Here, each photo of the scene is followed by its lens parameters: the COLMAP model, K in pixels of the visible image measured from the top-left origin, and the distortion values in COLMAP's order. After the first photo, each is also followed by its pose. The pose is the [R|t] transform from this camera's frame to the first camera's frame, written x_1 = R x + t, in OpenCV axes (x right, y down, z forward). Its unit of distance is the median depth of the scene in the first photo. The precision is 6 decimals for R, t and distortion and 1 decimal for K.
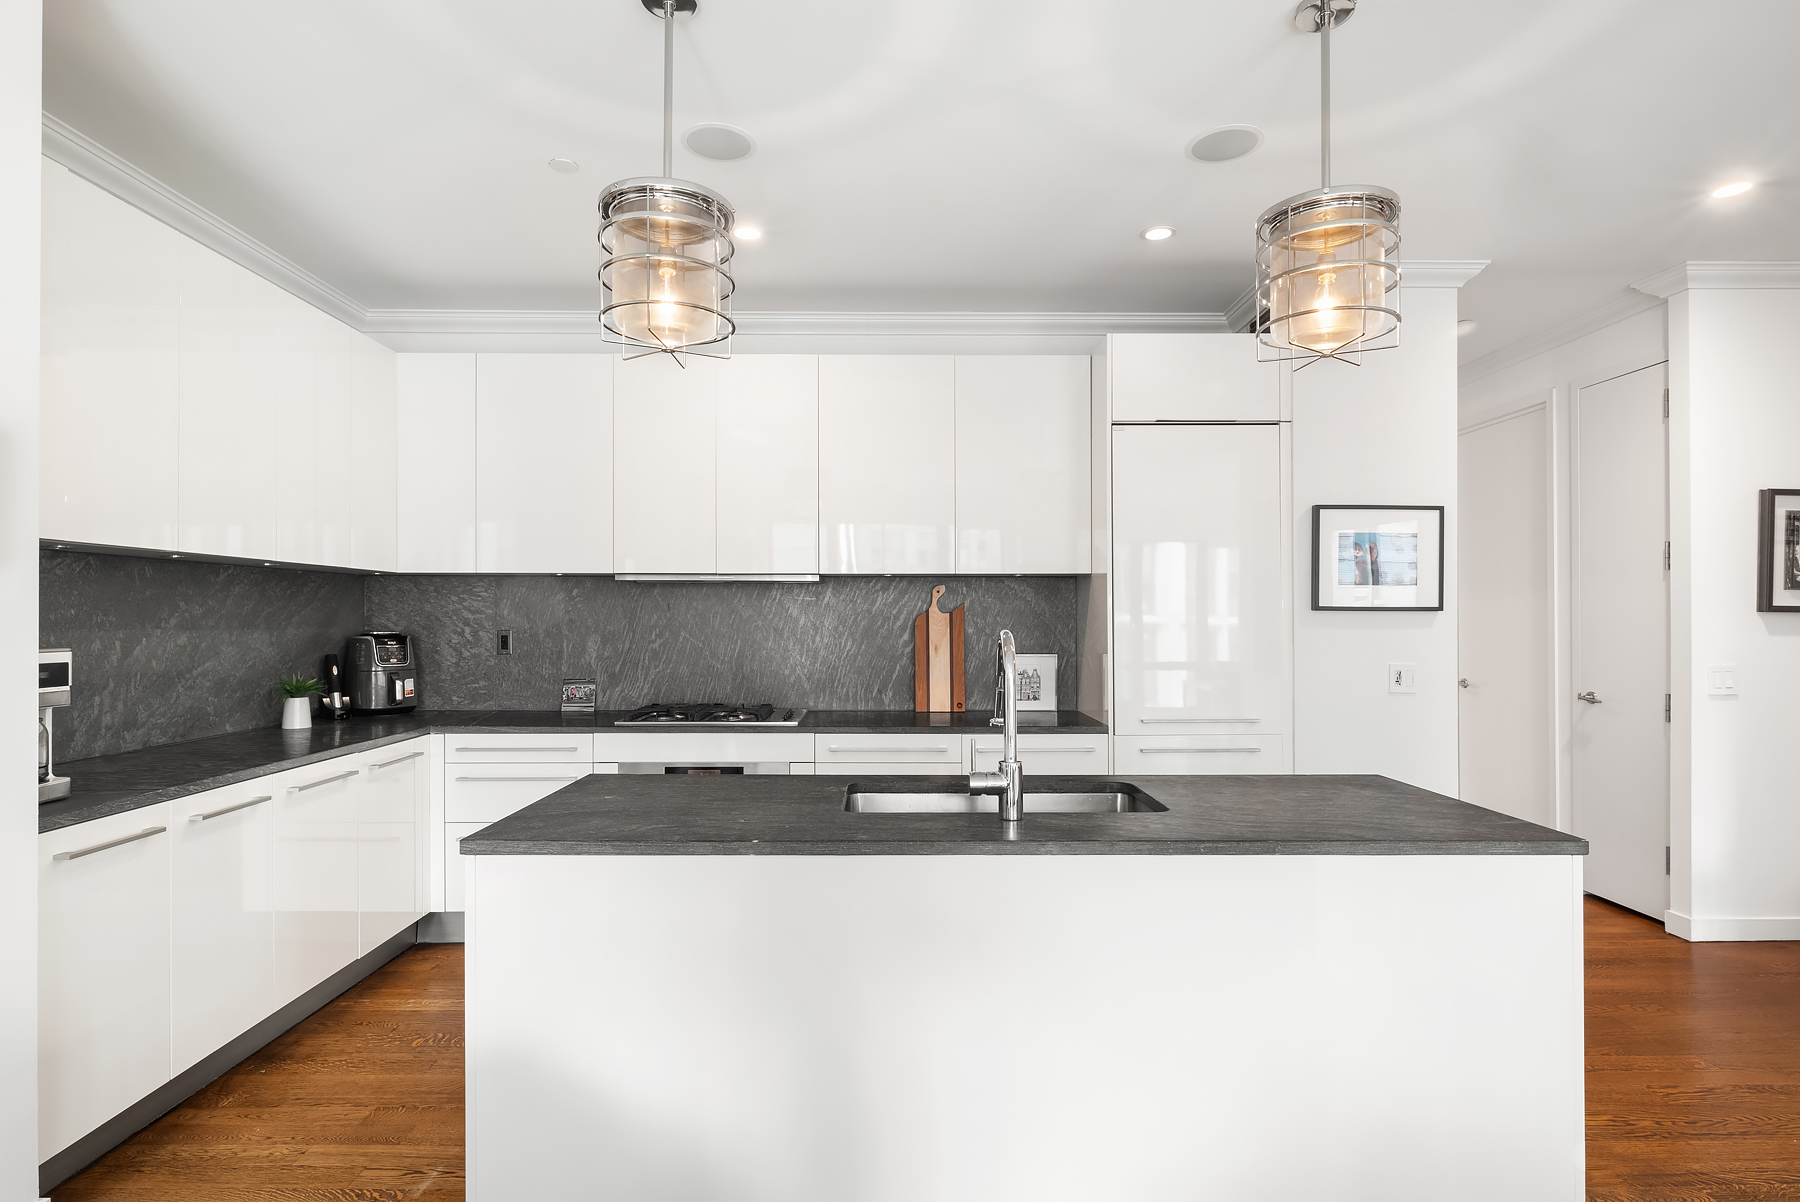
lens RADIAL K [[937.1, 0, 900.1], [0, 937.1, 614.5], [0, 0, 1]] dist [0.000933, 0.000075]
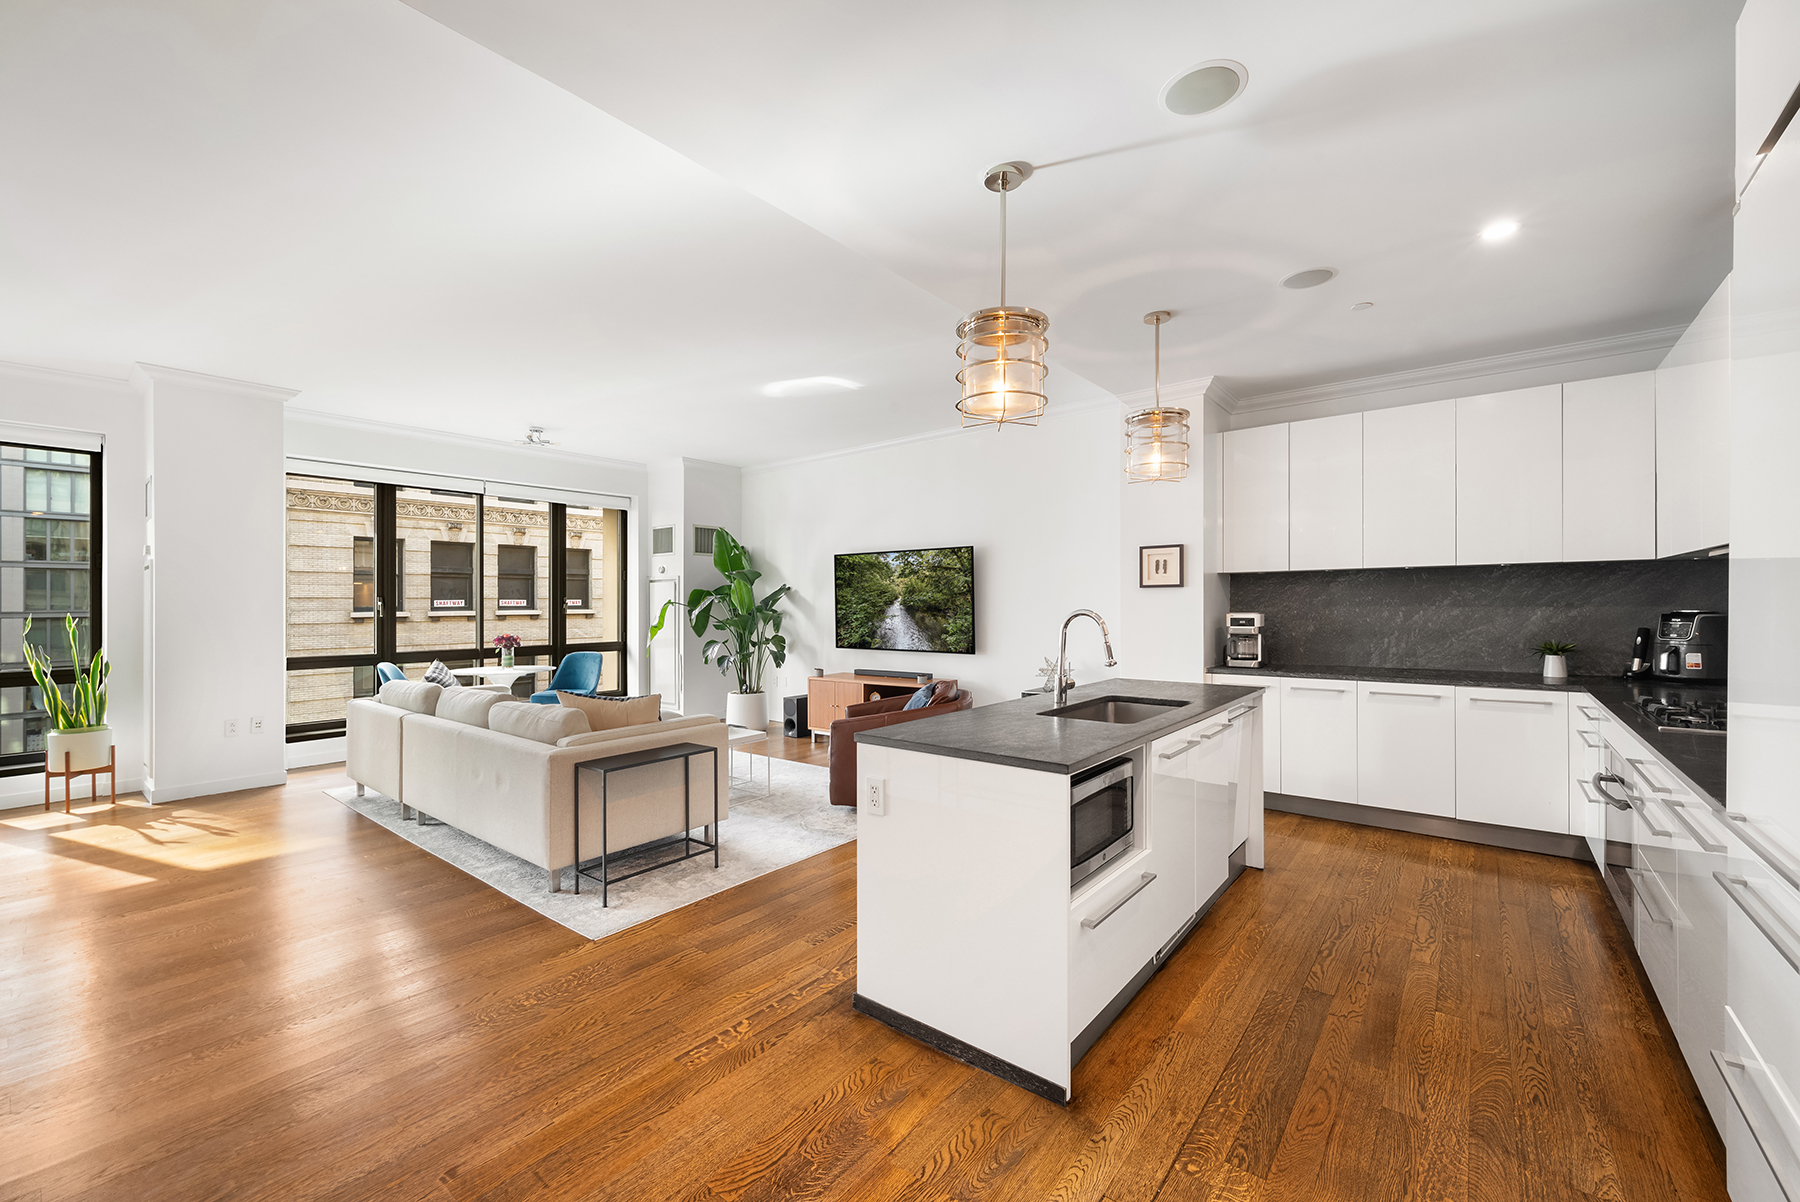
lens RADIAL K [[733.4, 0, 901.2], [0, 733.4, 600.7], [0, 0, 1]] dist [-0.000105, -0.000006]
pose [[-0.633074, 0.005343, -0.774073, 0.951823], [0.012762, 0.999912, -0.003535, -0.003260], [0.773986, -0.012117, -0.633086, 1.066040]]
